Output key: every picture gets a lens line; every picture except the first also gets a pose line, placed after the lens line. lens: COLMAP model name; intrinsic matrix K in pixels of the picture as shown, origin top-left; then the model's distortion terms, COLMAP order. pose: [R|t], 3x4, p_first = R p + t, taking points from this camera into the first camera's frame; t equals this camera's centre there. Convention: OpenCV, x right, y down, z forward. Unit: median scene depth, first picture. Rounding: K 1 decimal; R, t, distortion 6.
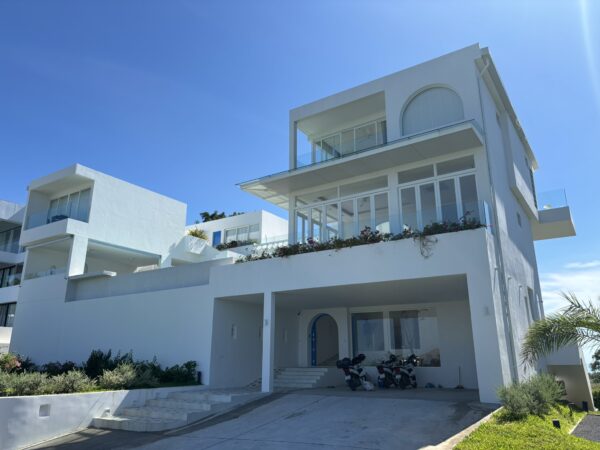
lens RADIAL K [[455.5, 0, 300.0], [0, 455.5, 225.0], [0, 0, 1]] dist [0.005229, 0.000929]
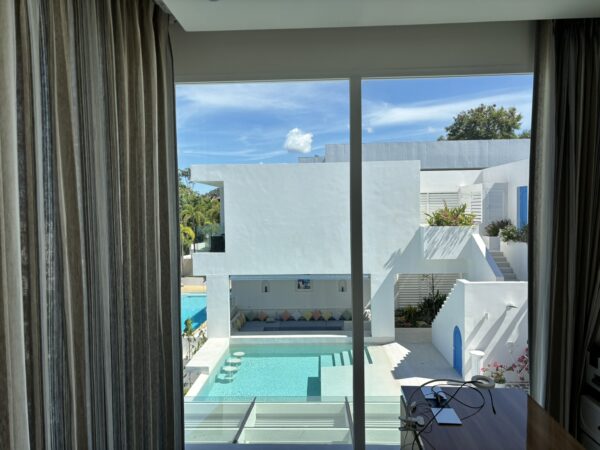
lens RADIAL K [[455.5, 0, 300.0], [0, 455.5, 225.0], [0, 0, 1]] dist [0.005229, 0.000929]
pose [[0.525242, 0.016130, -0.850800, 0.112355], [0.268111, 0.945761, 0.183448, -0.106606], [0.807612, -0.324464, 0.492428, 0.627563]]
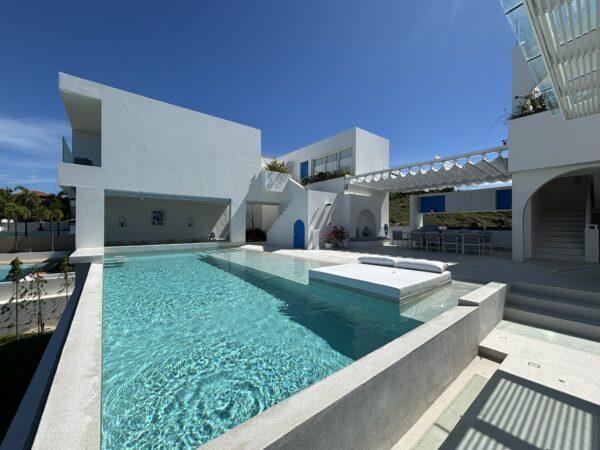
lens RADIAL K [[240.0, 0, 300.0], [0, 240.0, 225.0], [0, 0, 1]] dist [0.001532, 0.000022]
pose [[0.956704, -0.003697, -0.291038, -0.057897], [0.085638, 0.959234, 0.269324, 0.006190], [0.278178, -0.282587, 0.918020, 0.583333]]
